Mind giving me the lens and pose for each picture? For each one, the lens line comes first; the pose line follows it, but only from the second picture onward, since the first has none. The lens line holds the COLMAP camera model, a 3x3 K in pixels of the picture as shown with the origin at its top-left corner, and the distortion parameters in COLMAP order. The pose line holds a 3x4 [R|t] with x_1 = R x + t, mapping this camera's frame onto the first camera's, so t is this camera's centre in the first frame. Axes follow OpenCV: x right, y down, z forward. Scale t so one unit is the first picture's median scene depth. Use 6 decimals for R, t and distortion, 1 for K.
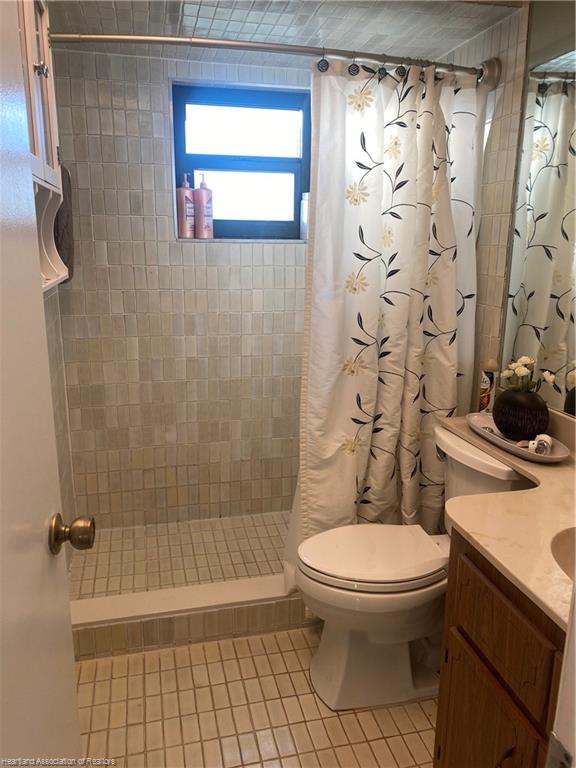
lens RADIAL K [[595.6, 0, 288.0], [0, 595.6, 384.0], [0, 0, 1]] dist [0.022317, -0.010695]
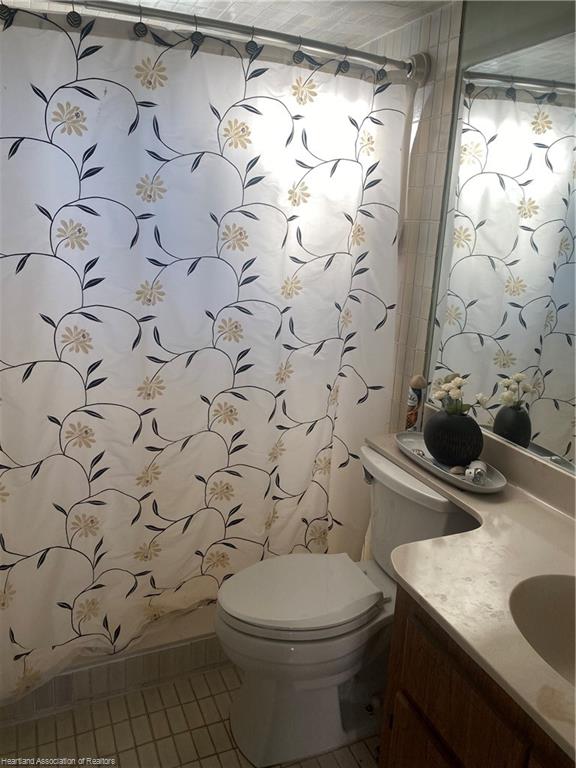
lens RADIAL K [[595.6, 0, 288.0], [0, 595.6, 384.0], [0, 0, 1]] dist [0.022317, -0.010695]
pose [[0.986021, -0.007906, 0.166434, -0.024437], [0.002861, 0.999530, 0.030530, -0.059793], [-0.166597, -0.029627, 0.985580, 0.105640]]
